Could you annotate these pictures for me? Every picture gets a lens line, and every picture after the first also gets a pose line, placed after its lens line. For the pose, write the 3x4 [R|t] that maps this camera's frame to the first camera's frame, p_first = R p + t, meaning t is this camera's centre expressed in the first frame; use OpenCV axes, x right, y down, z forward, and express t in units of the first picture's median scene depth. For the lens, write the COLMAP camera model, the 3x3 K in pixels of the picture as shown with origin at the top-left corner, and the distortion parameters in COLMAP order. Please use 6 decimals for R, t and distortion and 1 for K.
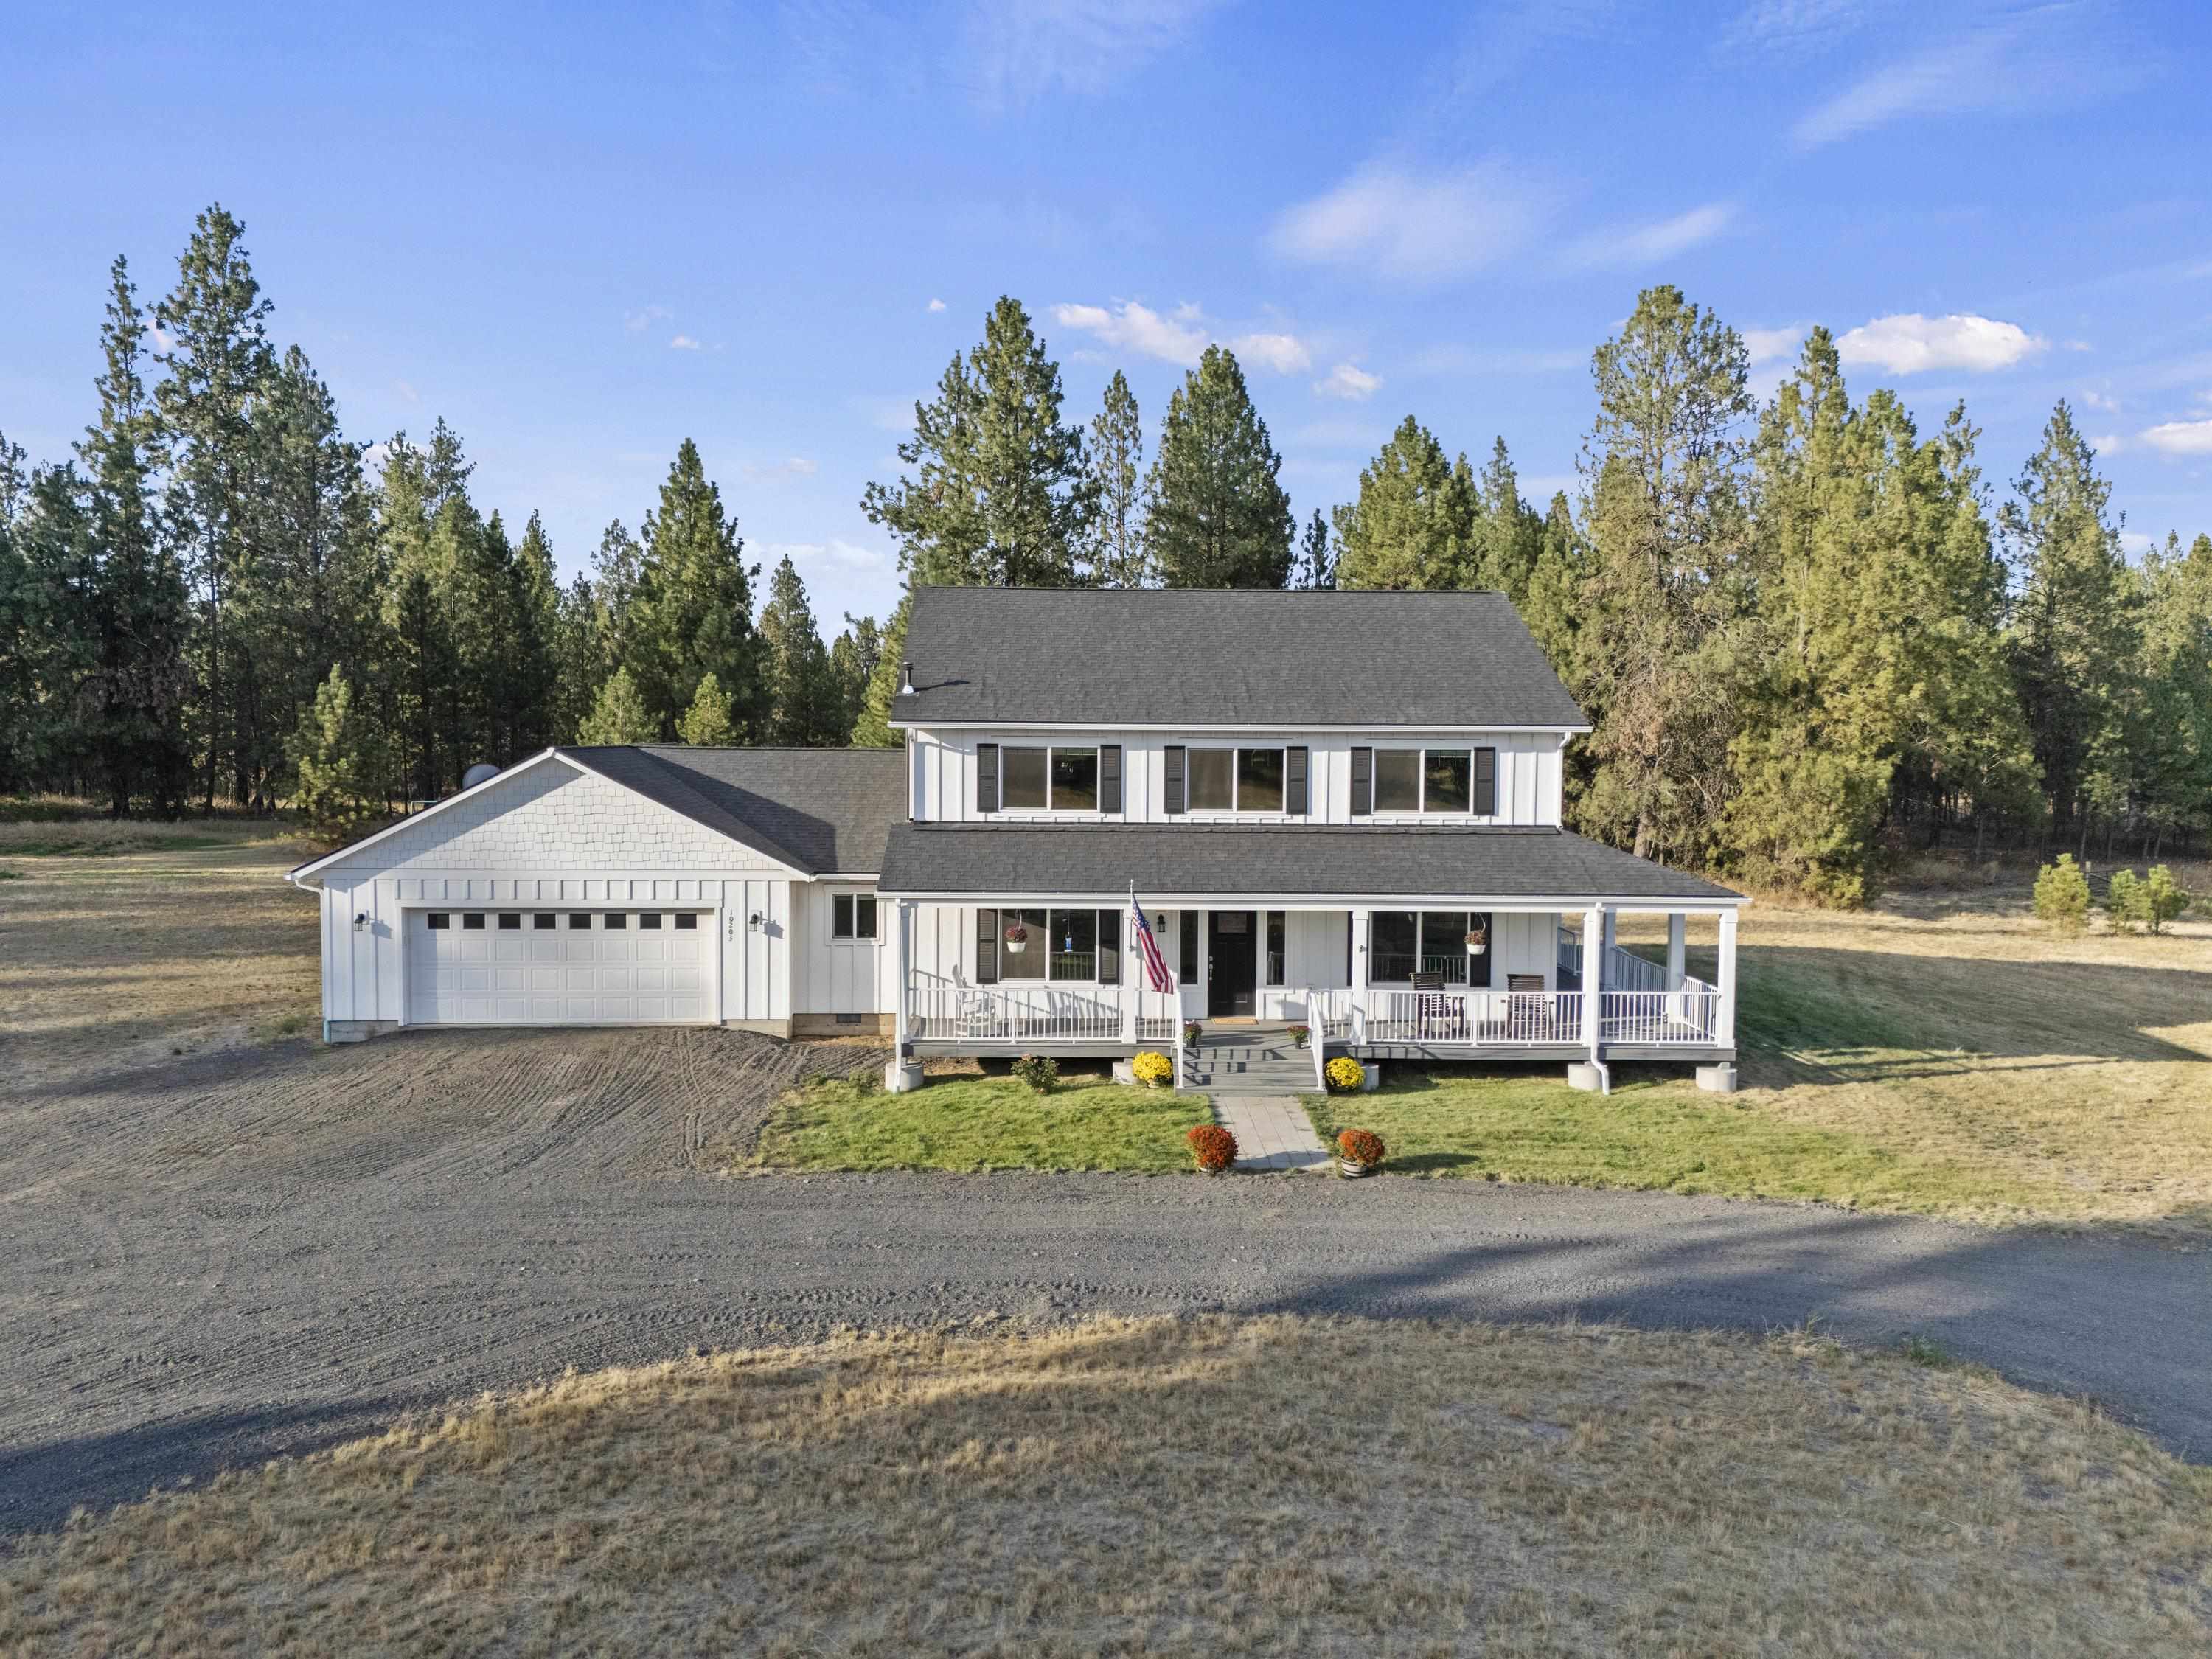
lens RADIAL K [[1620.6, 0, 1107.0], [0, 1620.6, 797.7], [0, 0, 1]] dist [0.106486, -0.127375]
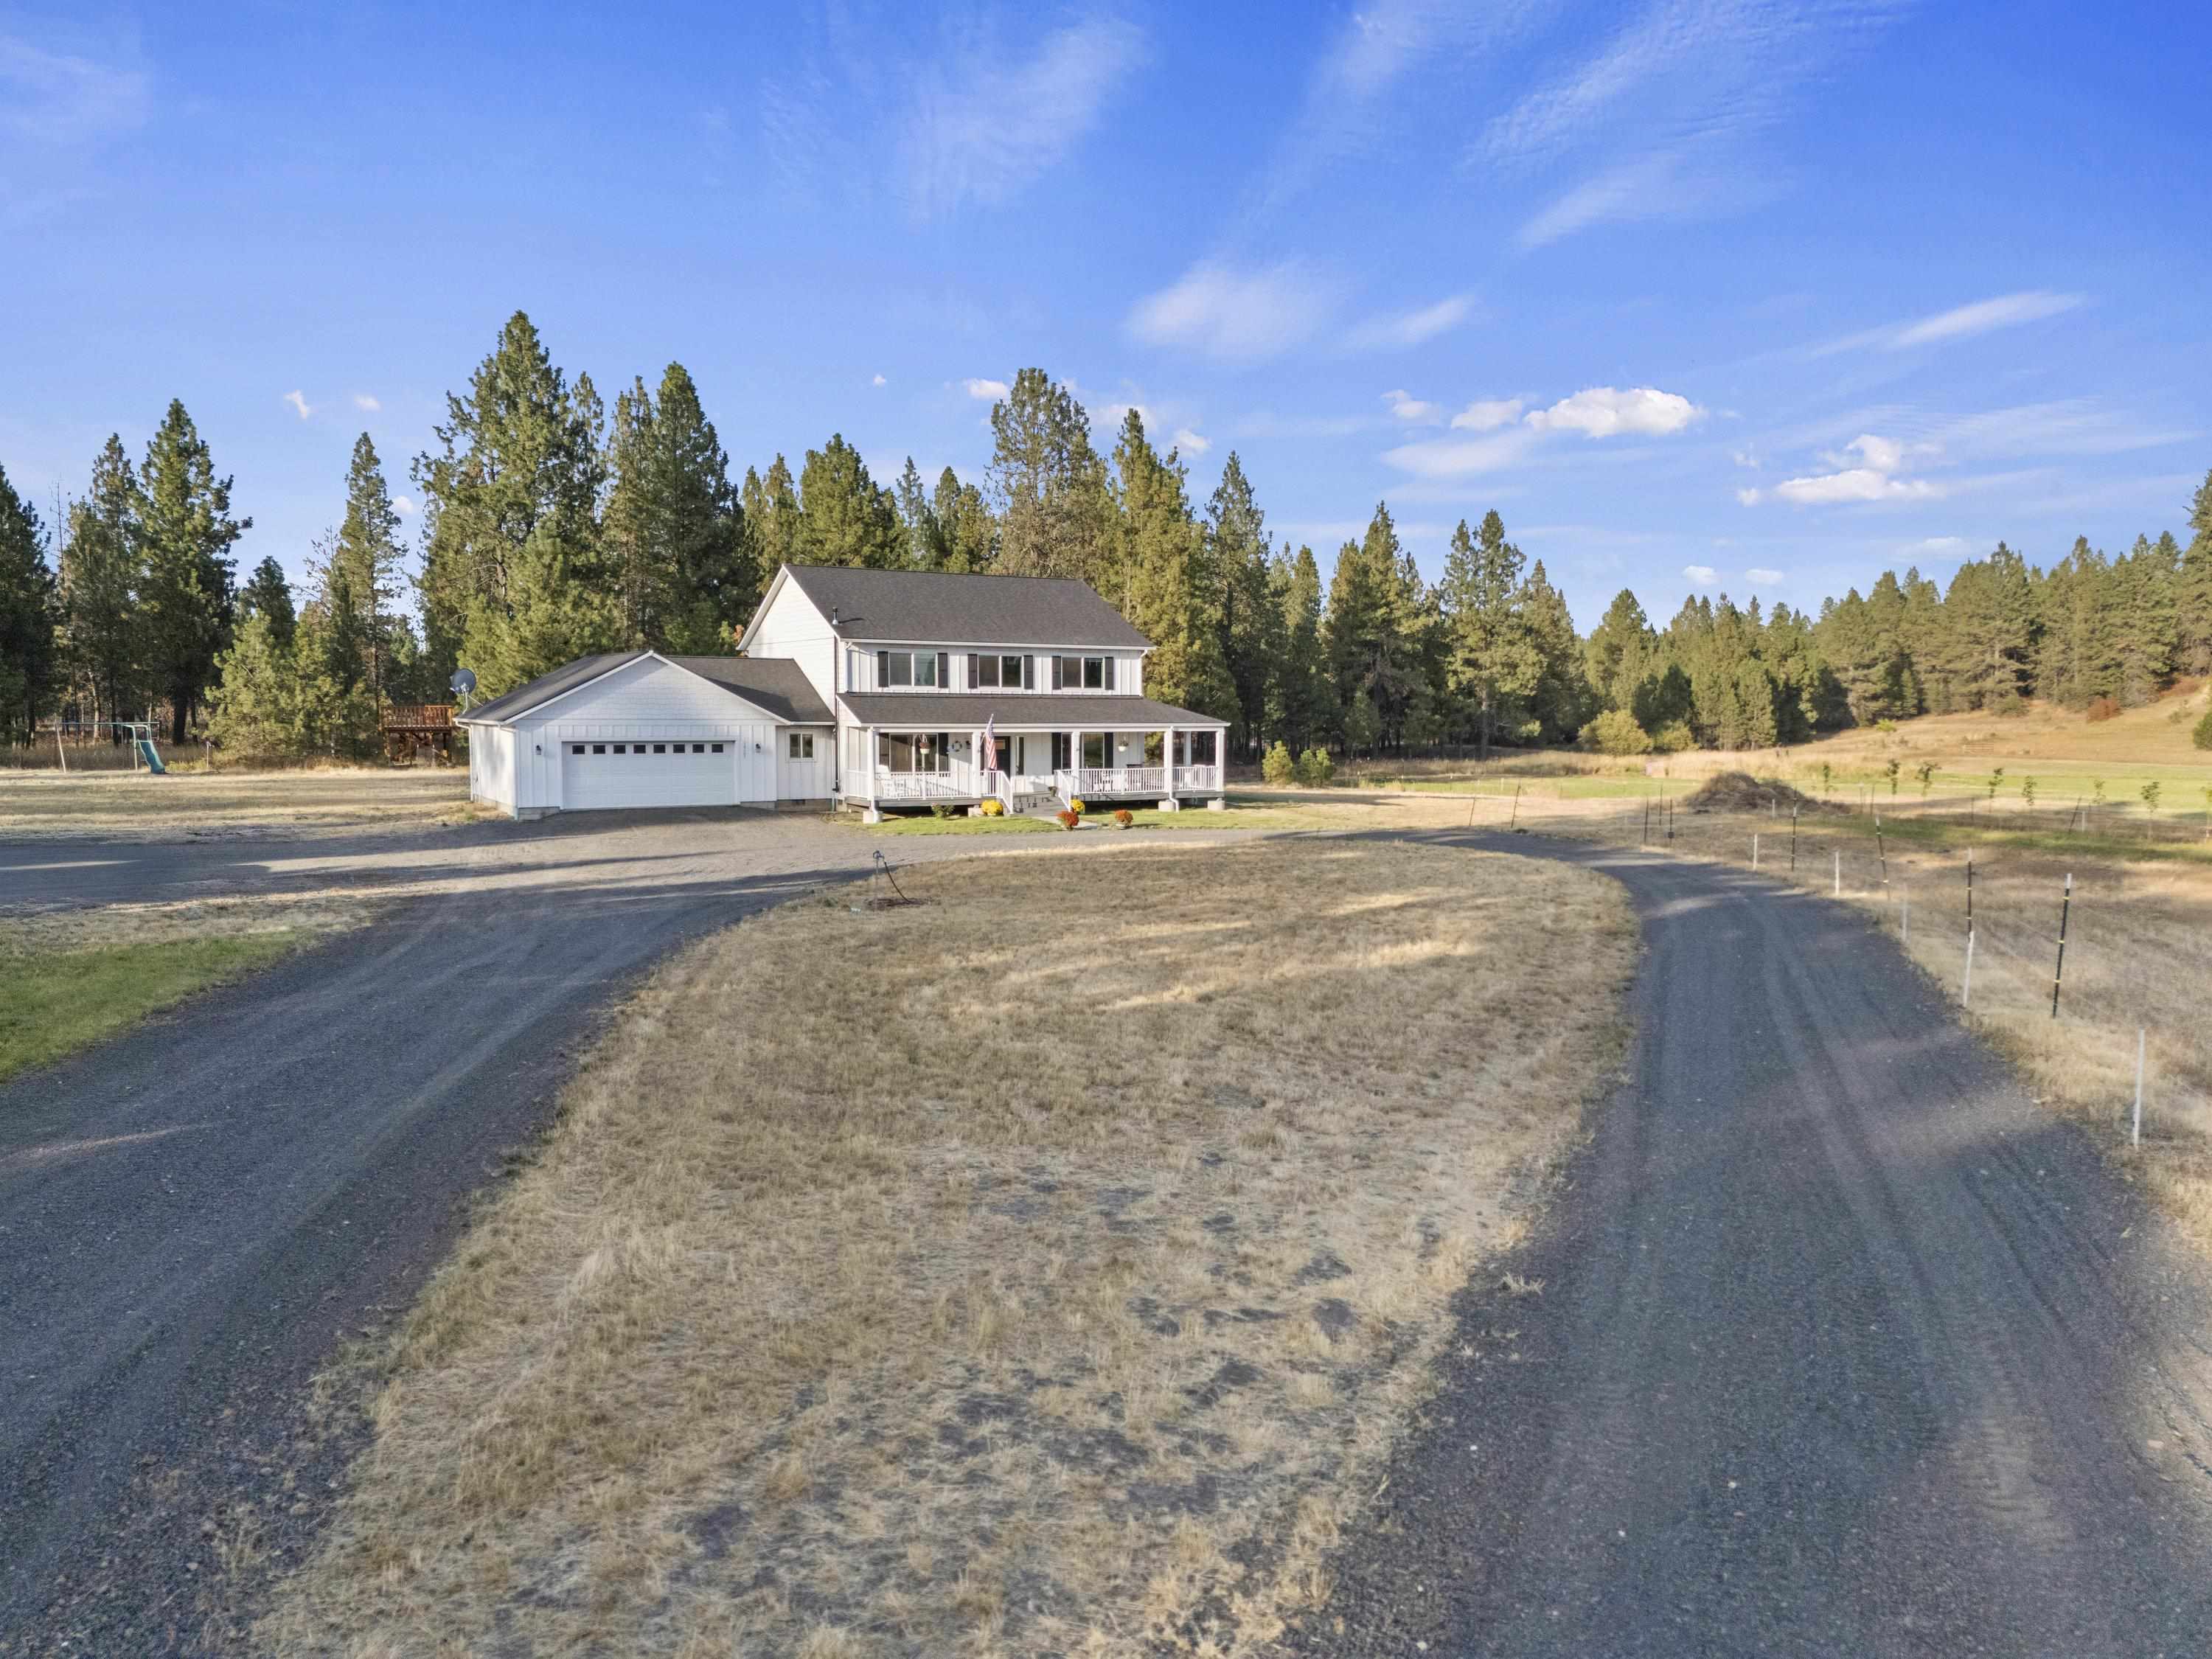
lens RADIAL K [[1620.6, 0, 1107.0], [0, 1620.6, 797.7], [0, 0, 1]] dist [0.106486, -0.127375]
pose [[0.885349, -0.031241, 0.463875, -0.704471], [0.022428, 0.999448, 0.024505, 0.094135], [-0.464385, -0.011292, 0.885562, -0.789438]]
